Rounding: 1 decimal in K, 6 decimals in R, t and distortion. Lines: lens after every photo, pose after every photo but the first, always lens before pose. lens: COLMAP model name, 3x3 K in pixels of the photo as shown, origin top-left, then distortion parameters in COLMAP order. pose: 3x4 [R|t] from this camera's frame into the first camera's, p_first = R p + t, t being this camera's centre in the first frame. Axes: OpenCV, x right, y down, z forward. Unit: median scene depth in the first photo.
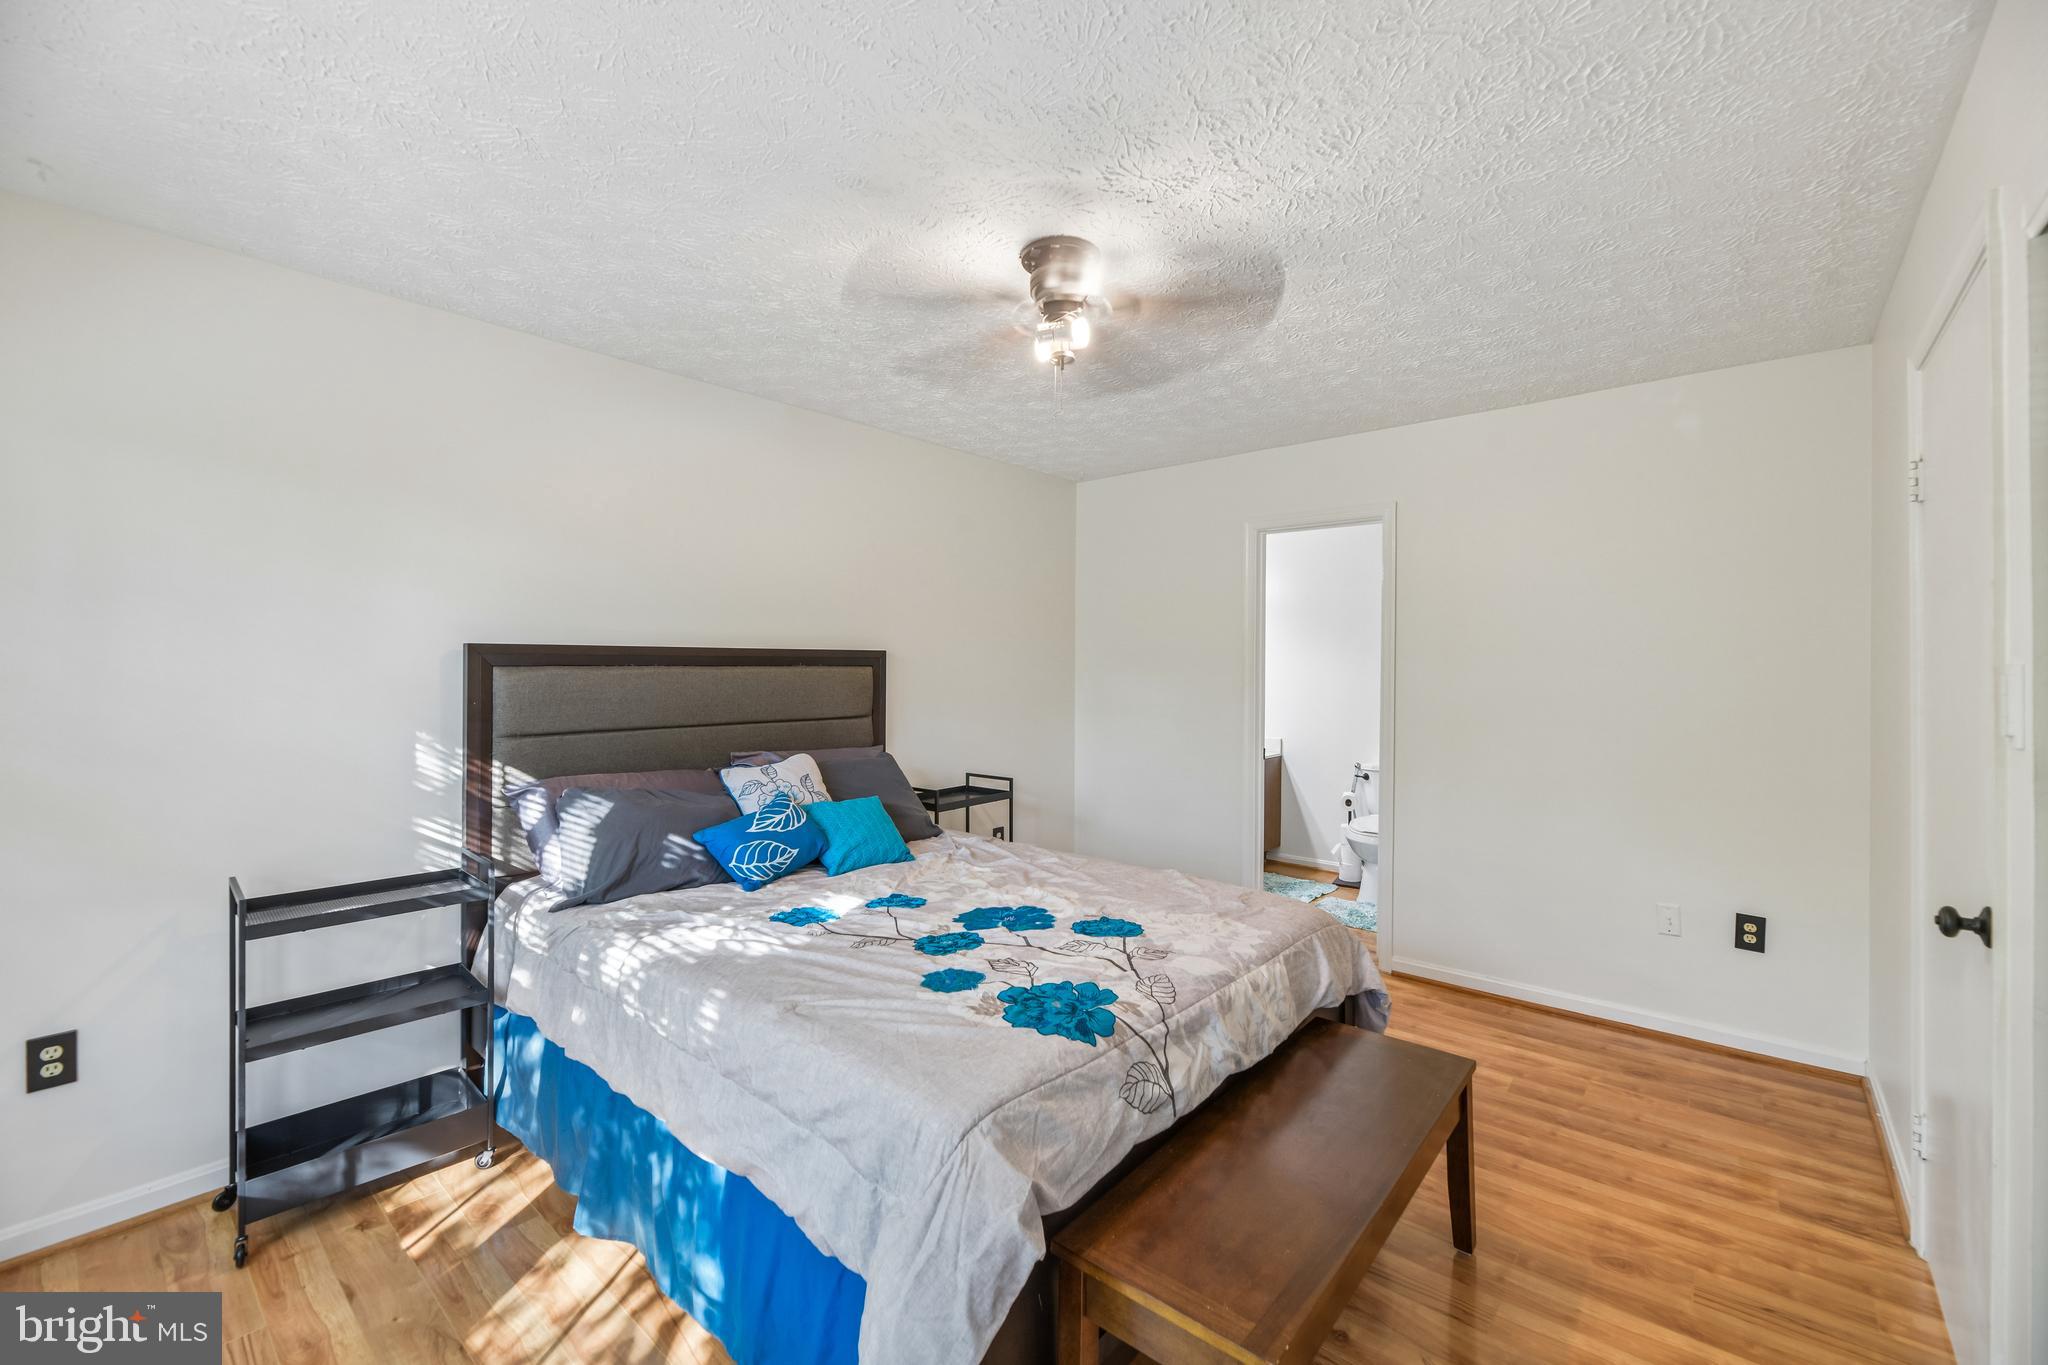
lens RADIAL K [[828.3, 0, 1027.7], [0, 828.3, 668.2], [0, 0, 1]] dist [0.004787, -0.003246]
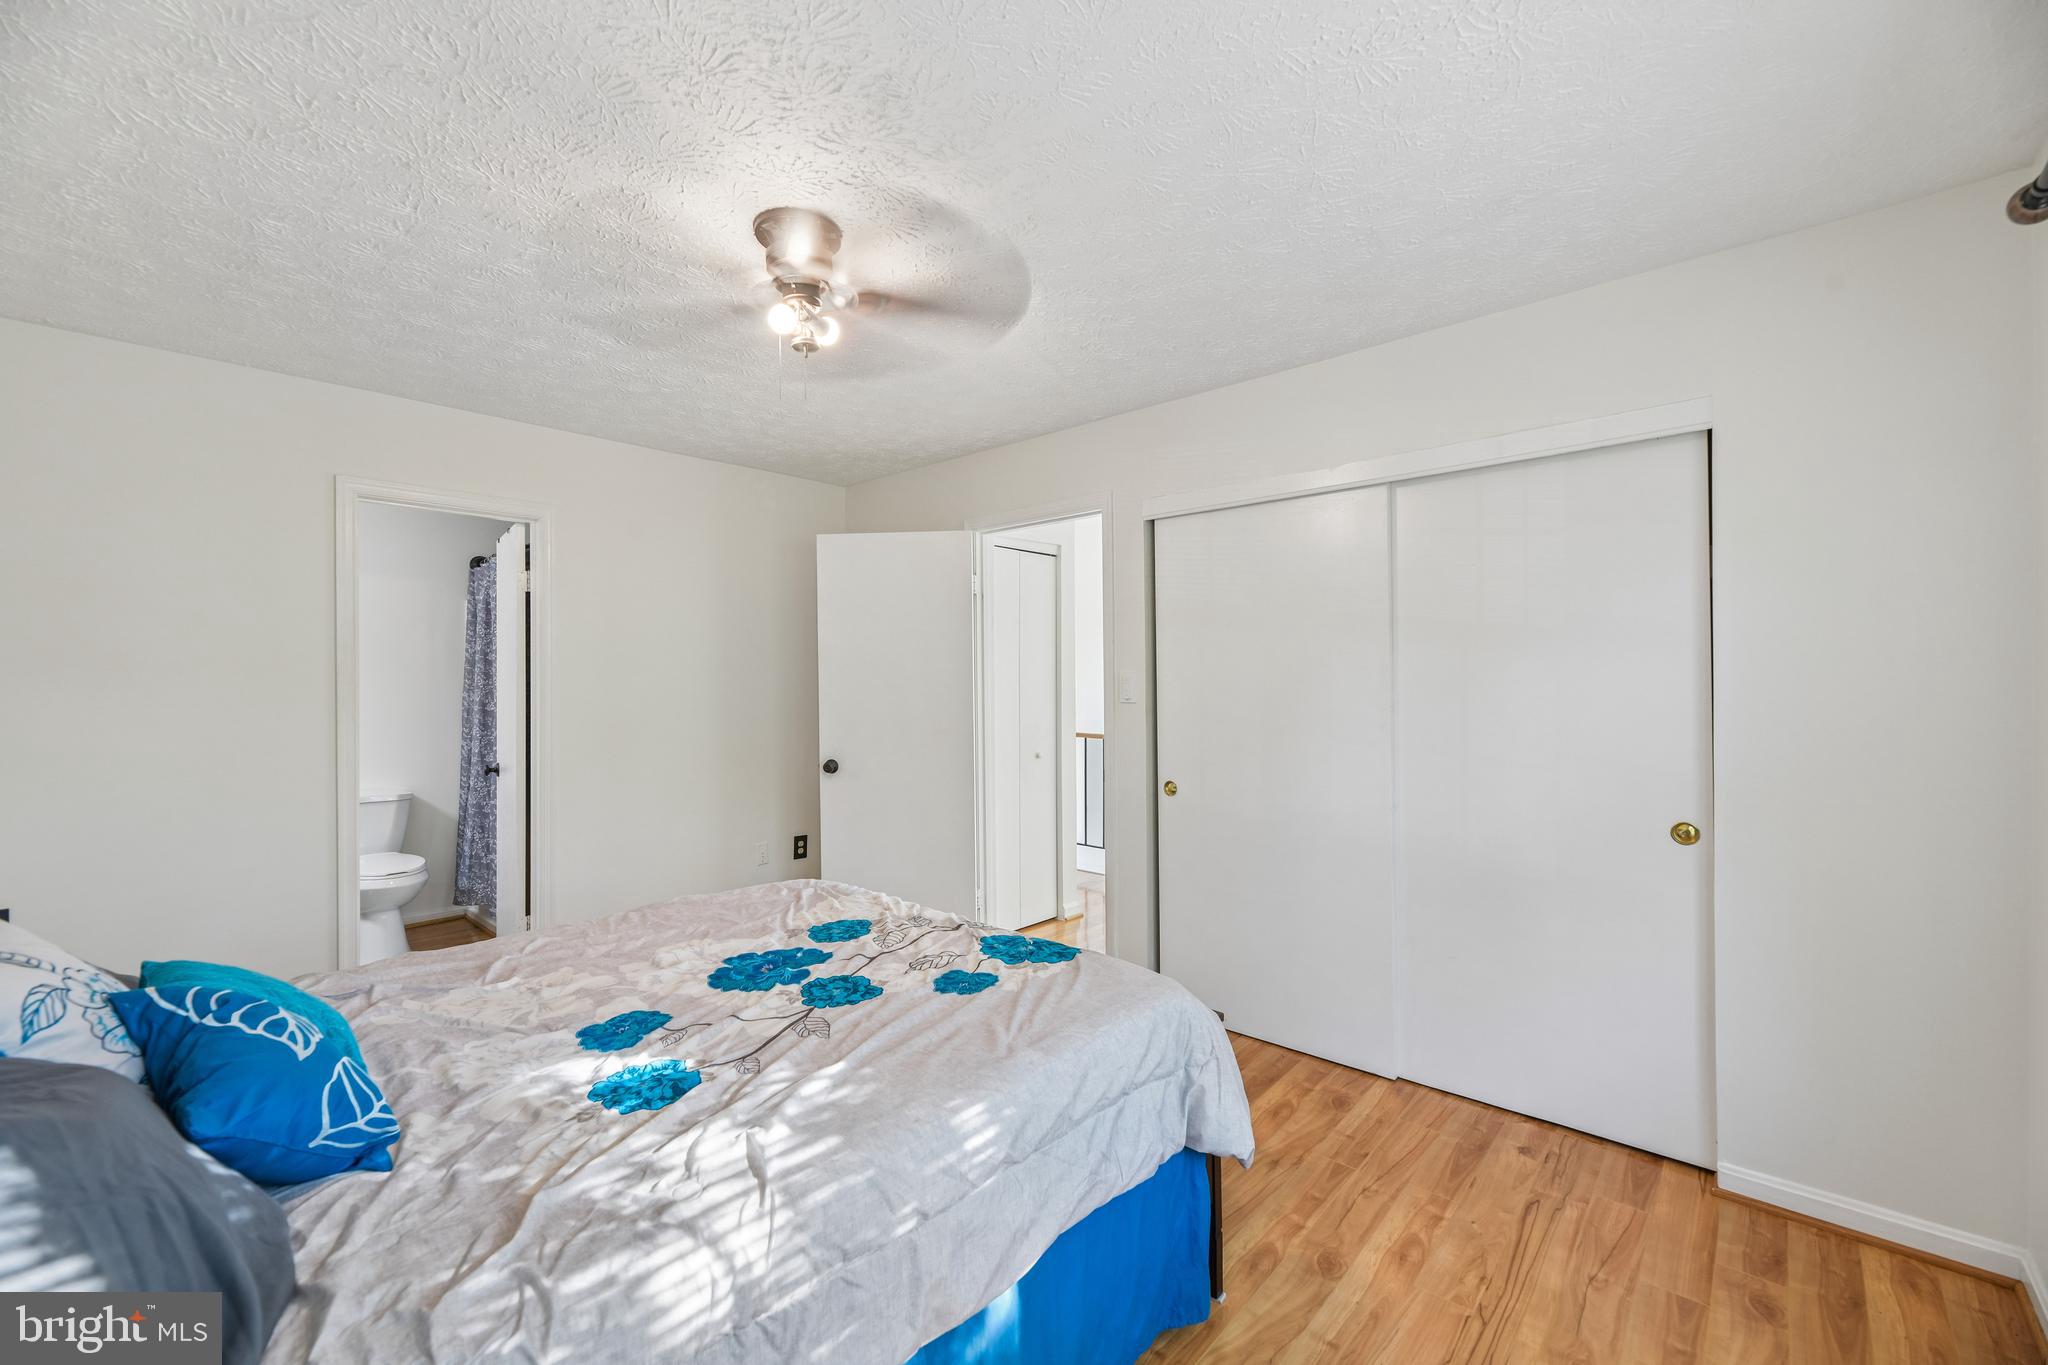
lens RADIAL K [[828.3, 0, 1035.8], [0, 828.3, 675.6], [0, 0, 1]] dist [0.004787, -0.003246]
pose [[0.030635, -0.006281, 0.999511, -0.865089], [0.014448, 0.999879, 0.005841, 0.000696], [-0.999426, 0.014262, 0.030722, 0.694968]]
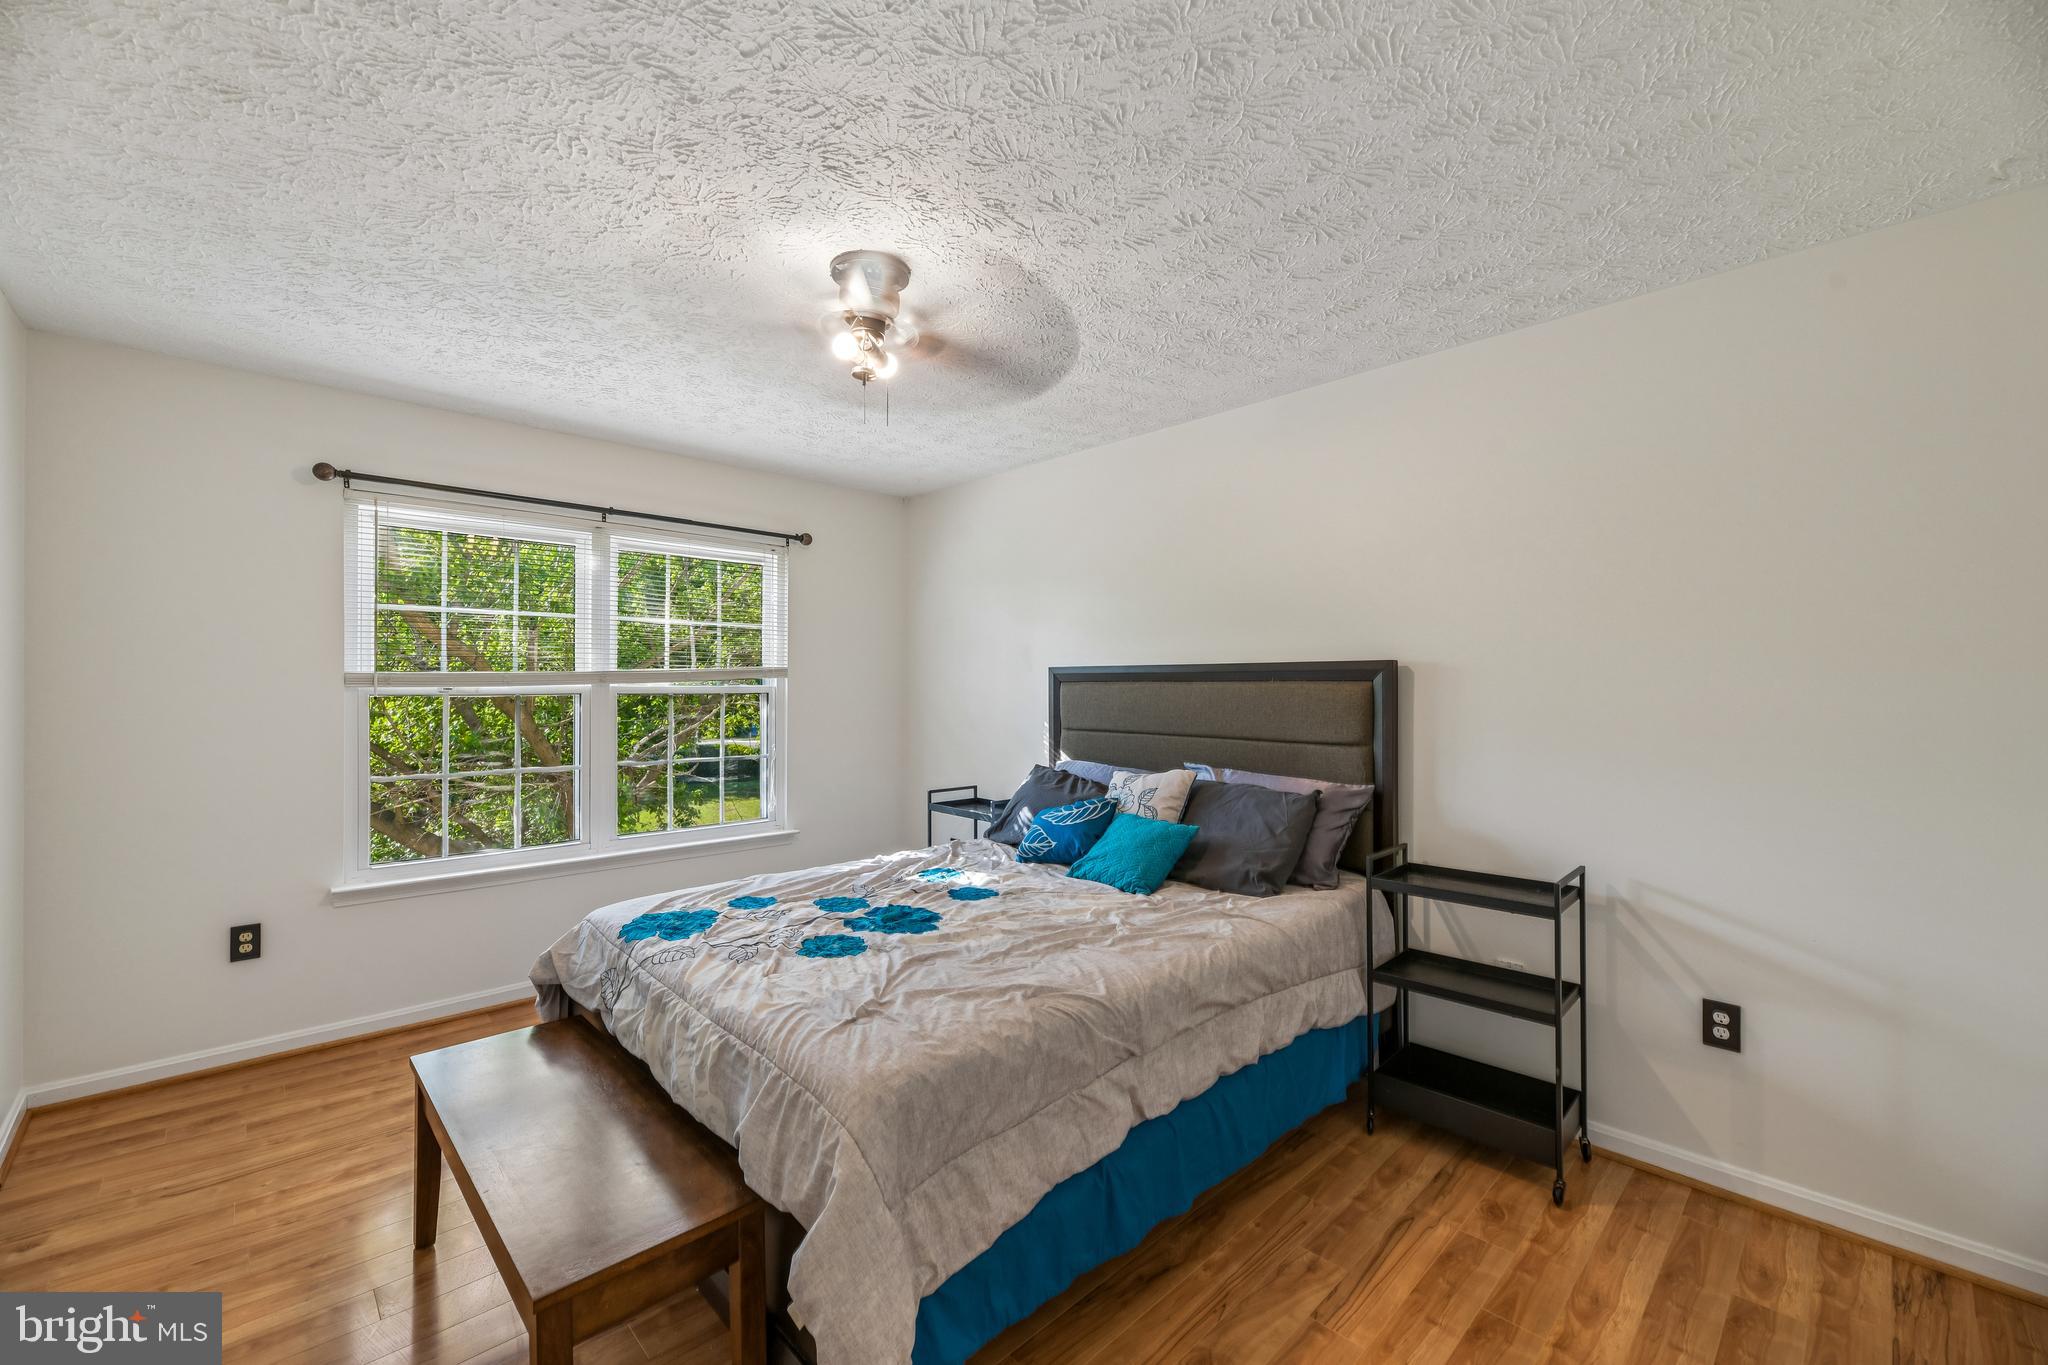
lens RADIAL K [[828.3, 0, 1026.4], [0, 828.3, 686.7], [0, 0, 1]] dist [0.004787, -0.003246]
pose [[-0.100724, -0.000343, -0.994914, 0.989537], [-0.009844, 0.999951, 0.000652, 0.008778], [0.994866, 0.009860, -0.100723, 1.263838]]
